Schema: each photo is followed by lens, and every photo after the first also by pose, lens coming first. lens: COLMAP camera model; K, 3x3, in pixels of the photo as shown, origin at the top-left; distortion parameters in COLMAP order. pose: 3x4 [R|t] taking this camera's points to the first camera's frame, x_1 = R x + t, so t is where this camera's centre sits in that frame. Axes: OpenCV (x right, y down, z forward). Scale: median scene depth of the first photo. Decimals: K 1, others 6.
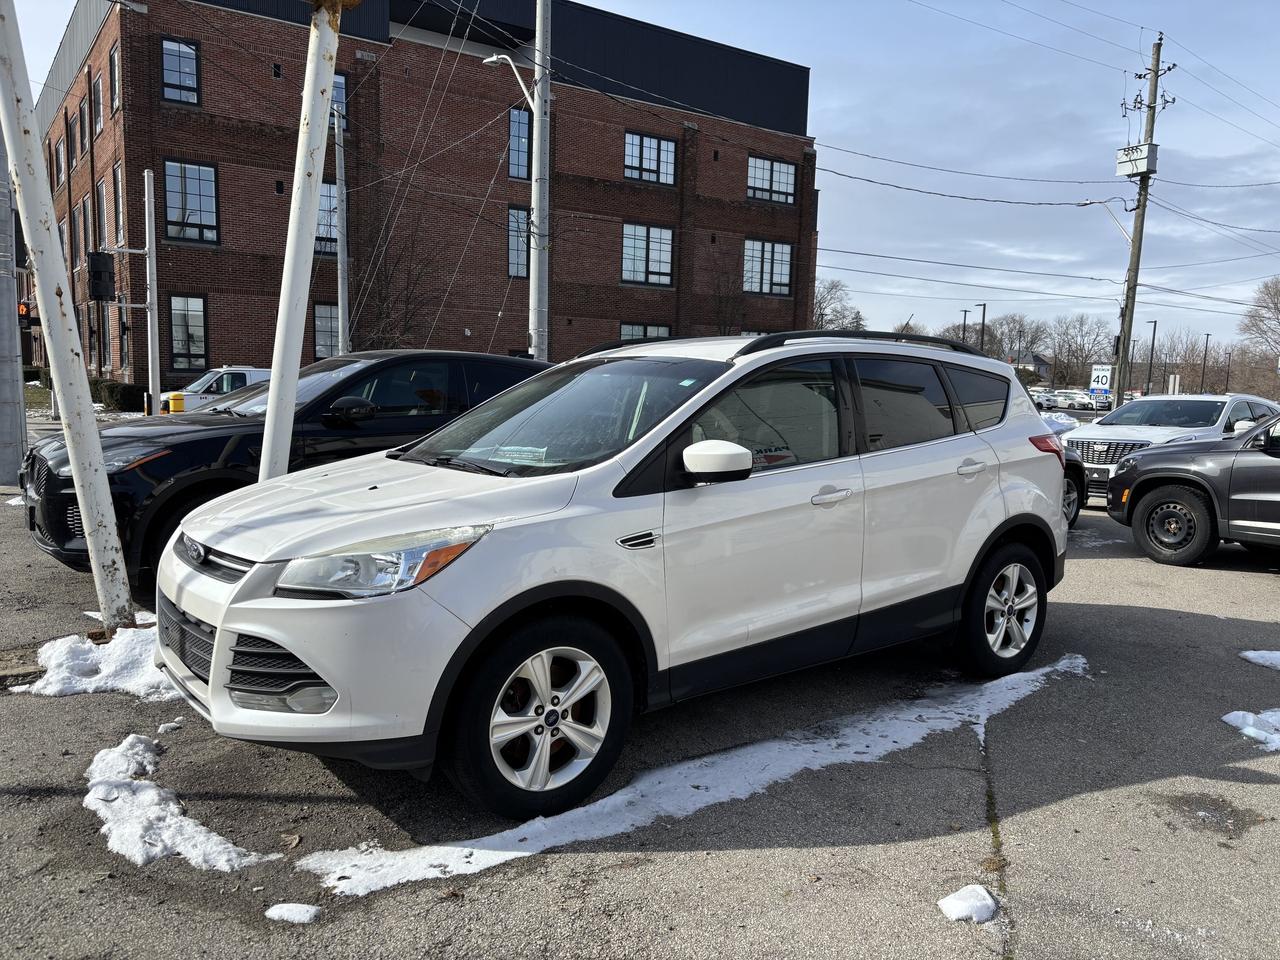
lens RADIAL K [[965.9, 0, 639.0], [0, 965.9, 475.4], [0, 0, 1]] dist [0.022458, -0.003578]
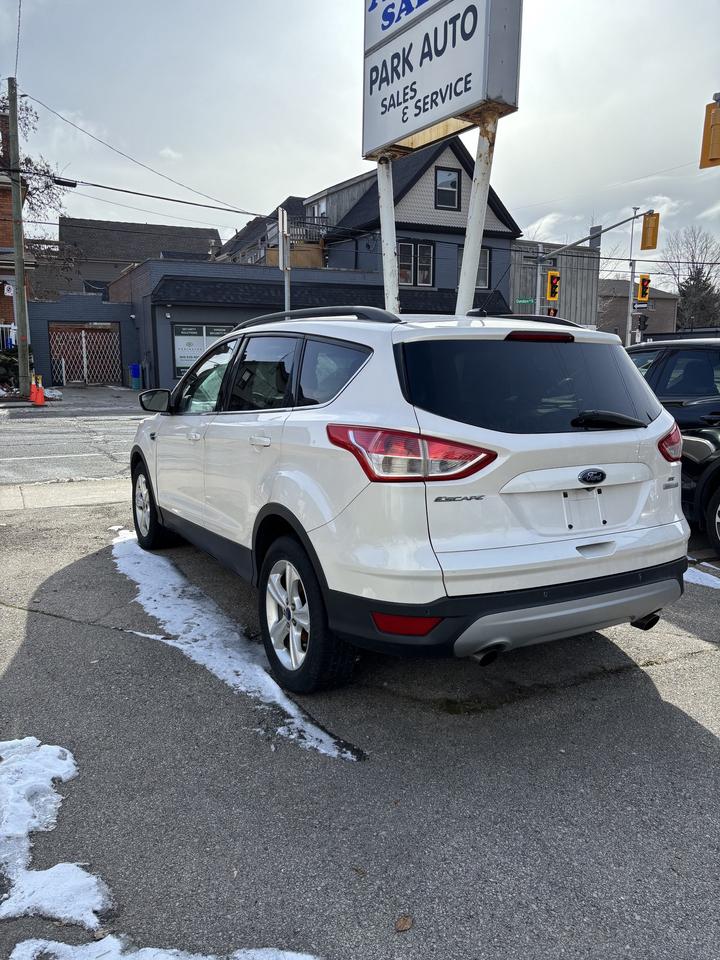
lens RADIAL K [[725.2, 0, 356.6], [0, 725.2, 479.2], [0, 0, 1]] dist [0.041800, -0.046670]
pose [[-0.151987, 0.137458, -0.978778, 1.164478], [-0.114843, 0.981119, 0.155619, -0.104335], [0.981688, 0.136058, -0.133331, 1.321484]]
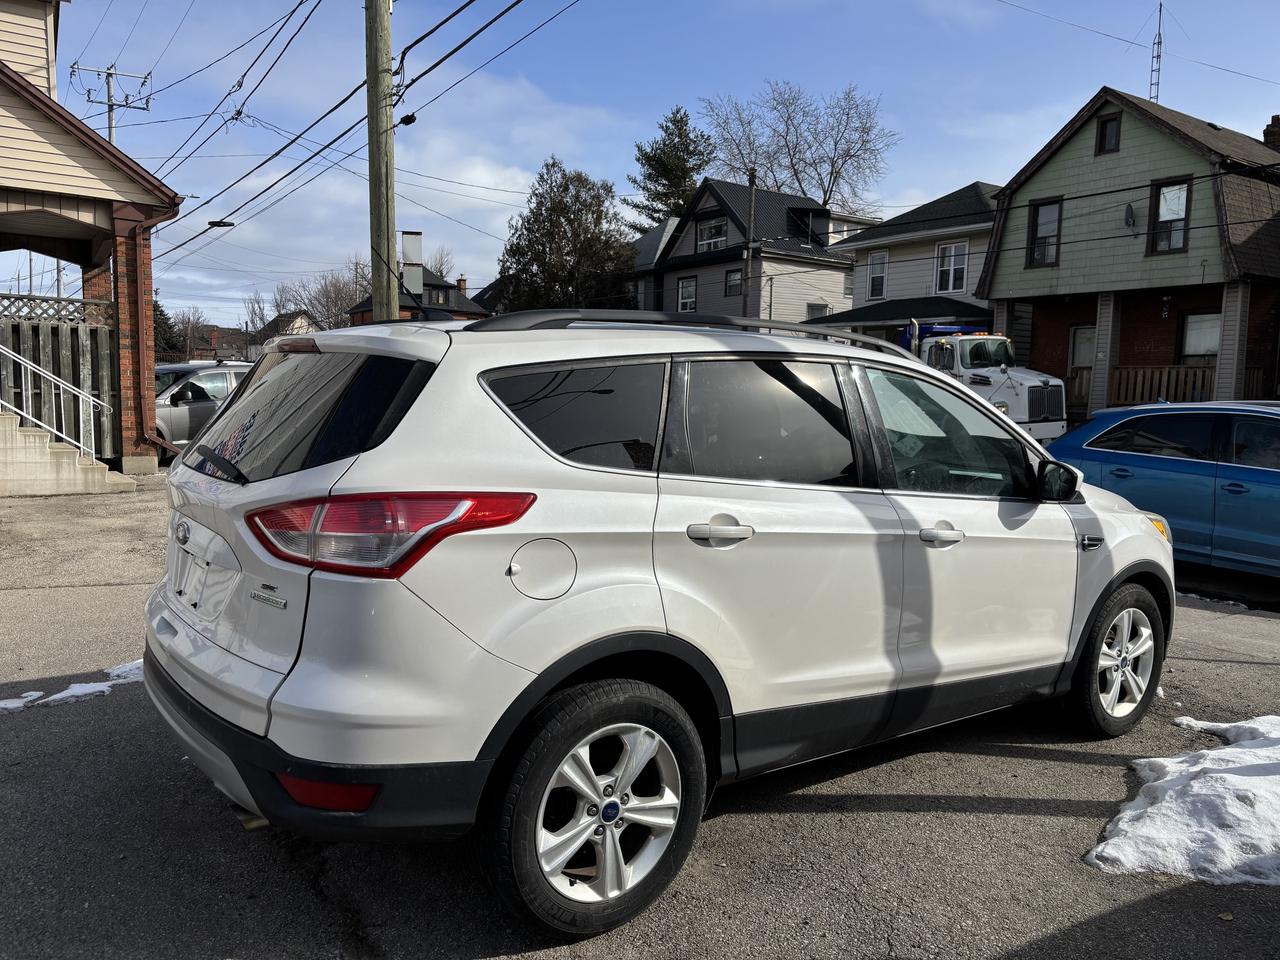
lens RADIAL K [[966.9, 0, 630.3], [0, 966.9, 494.4], [0, 0, 1]] dist [0.041800, -0.046670]
pose [[-0.998379, -0.053707, 0.018853, 0.167539], [-0.048384, 0.975219, 0.215887, -0.208792], [-0.029980, 0.214625, -0.976236, 2.066916]]
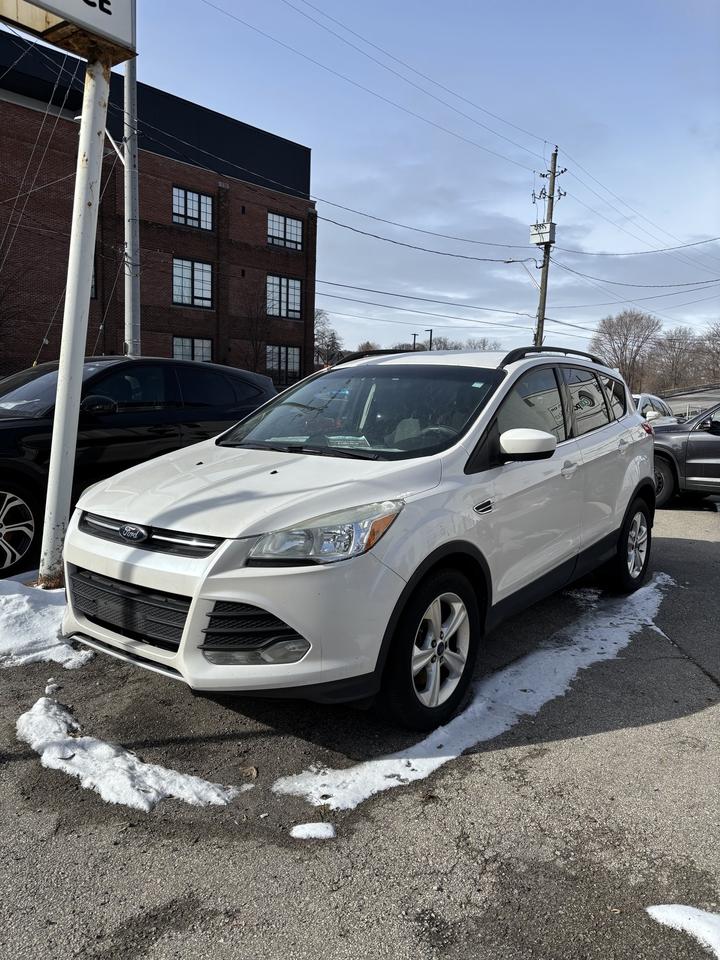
lens RADIAL K [[724.4, 0, 365.0], [0, 724.4, 465.8], [0, 0, 1]] dist [0.022458, -0.003578]
pose [[0.964045, -0.026416, 0.264422, -0.332379], [0.022126, 0.999571, 0.019191, -0.007959], [-0.264816, -0.012650, 0.964216, 0.083414]]
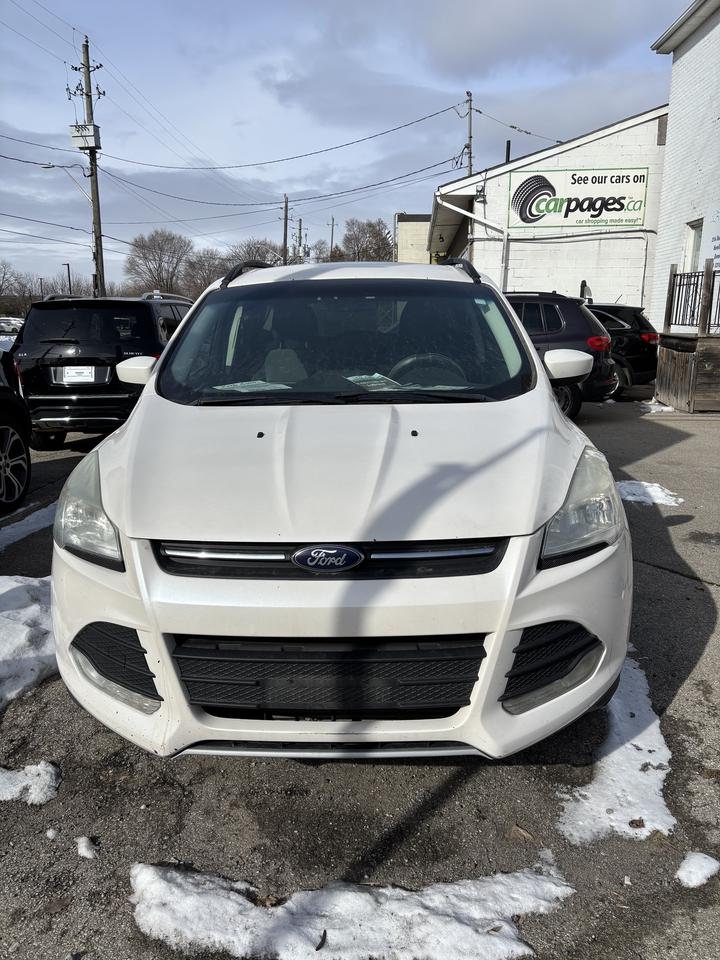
lens RADIAL K [[725.2, 0, 356.6], [0, 725.2, 479.2], [0, 0, 1]] dist [0.041800, -0.046670]
pose [[0.632389, -0.198894, 0.748683, -0.657112], [0.100266, 0.979363, 0.175484, -0.053146], [-0.768135, -0.035906, 0.639281, 0.519716]]
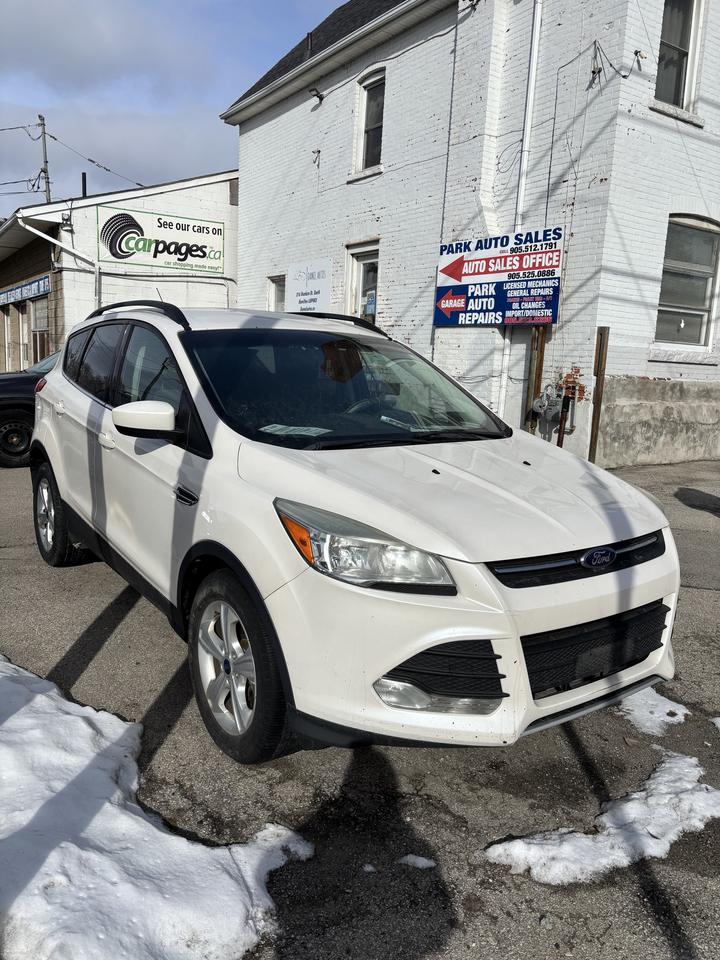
lens RADIAL K [[725.2, 0, 356.6], [0, 725.2, 479.2], [0, 0, 1]] dist [0.041800, -0.046670]
pose [[0.043885, -0.191046, 0.980600, -0.911421], [0.064762, 0.980025, 0.188036, -0.113695], [-0.996935, 0.055254, 0.055381, 0.950868]]
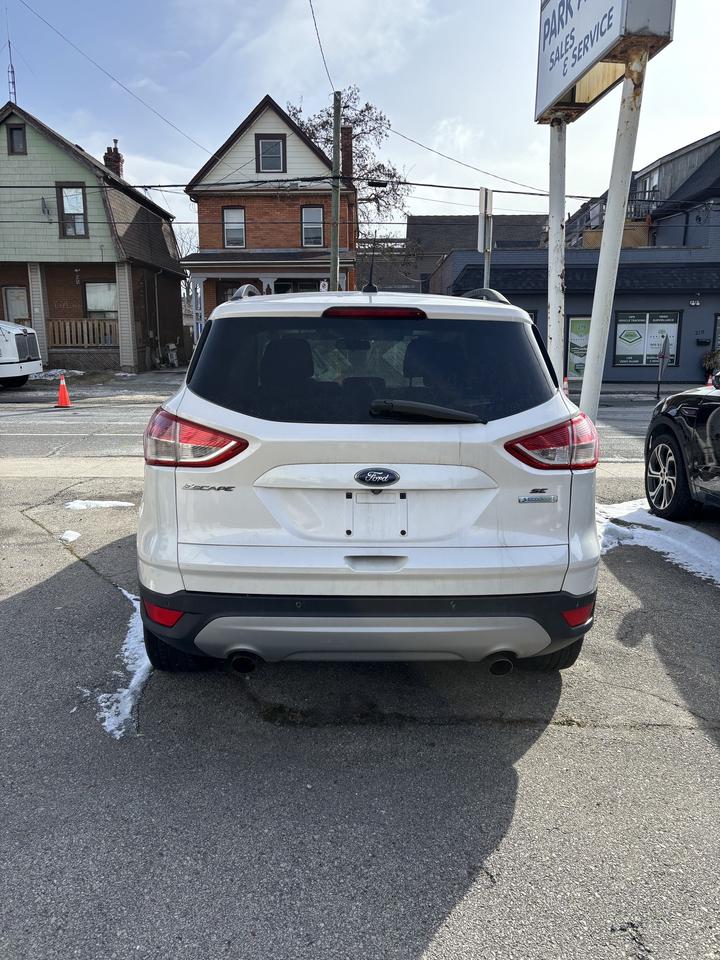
lens RADIAL K [[725.2, 0, 356.6], [0, 725.2, 479.2], [0, 0, 1]] dist [0.041800, -0.046670]
pose [[-0.586324, 0.119484, -0.801217, 0.938999], [-0.104792, 0.969565, 0.221276, -0.148557], [0.803270, 0.213700, -0.555958, 1.742988]]
